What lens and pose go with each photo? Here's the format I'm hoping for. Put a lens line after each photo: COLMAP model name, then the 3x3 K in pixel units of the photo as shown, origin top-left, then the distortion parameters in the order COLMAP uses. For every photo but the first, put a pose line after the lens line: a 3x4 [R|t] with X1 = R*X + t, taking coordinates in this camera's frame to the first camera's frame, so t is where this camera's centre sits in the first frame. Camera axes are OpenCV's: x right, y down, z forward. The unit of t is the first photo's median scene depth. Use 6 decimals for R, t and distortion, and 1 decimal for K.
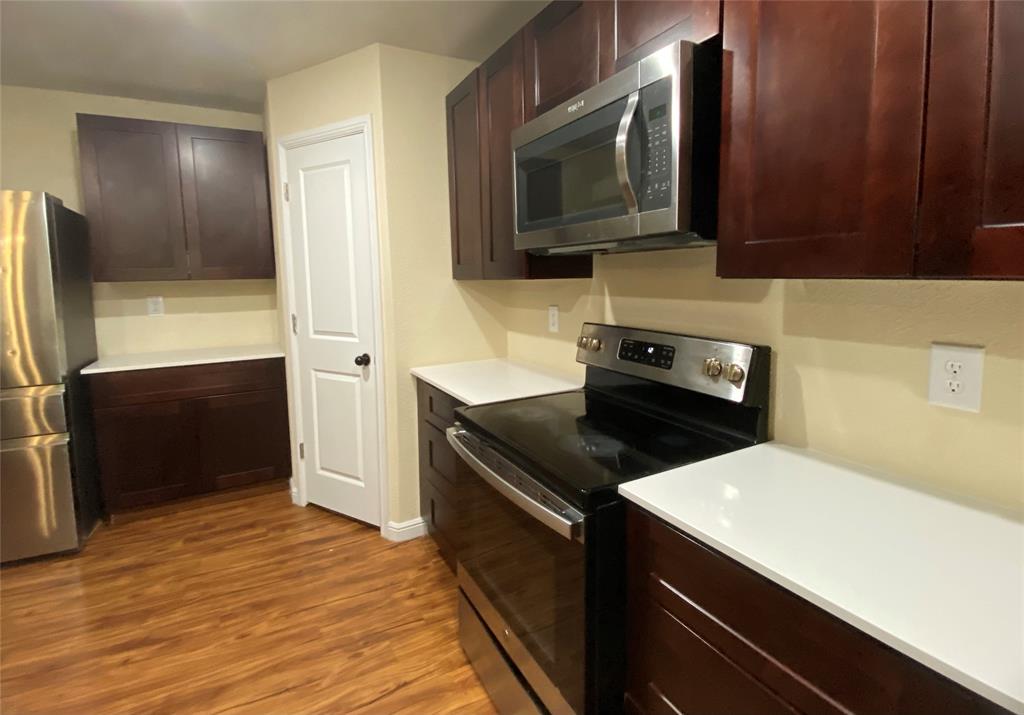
lens RADIAL K [[492.0, 0, 488.3], [0, 492.0, 319.9], [0, 0, 1]] dist [0.002489, -0.000182]
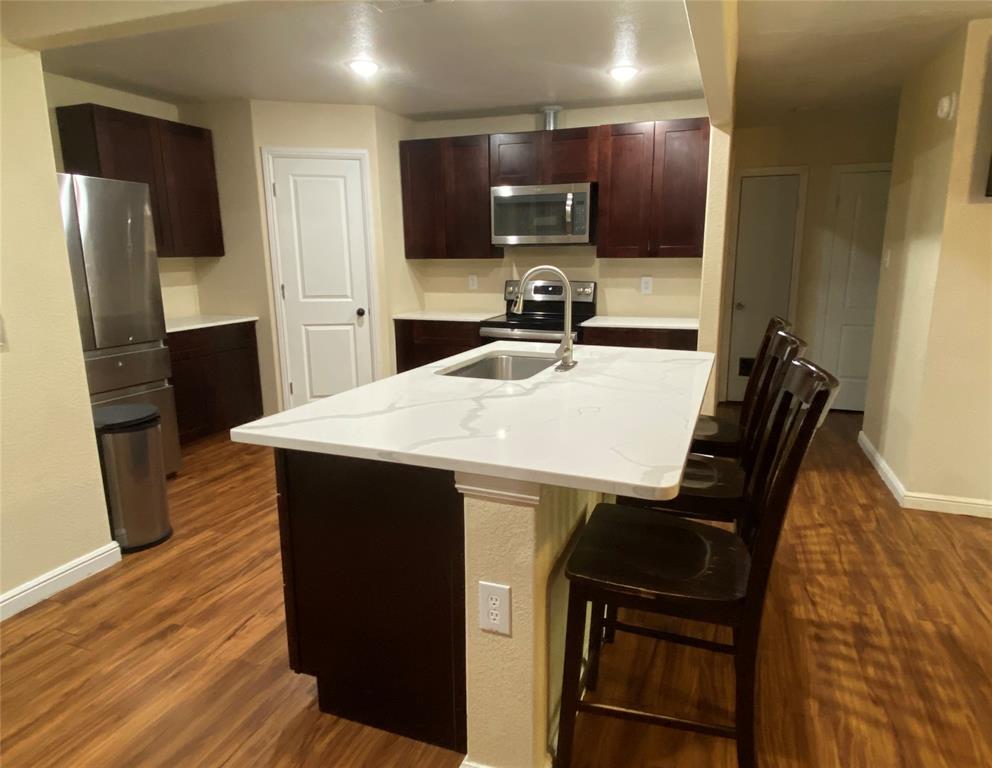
lens RADIAL K [[619.8, 0, 497.6], [0, 619.8, 385.3], [0, 0, 1]] dist [-0.027180, -0.001956]
pose [[0.733851, -0.118019, 0.668980, -1.236106], [0.052496, 0.991700, 0.117366, 0.102461], [-0.677279, -0.051011, 0.733956, -0.687924]]
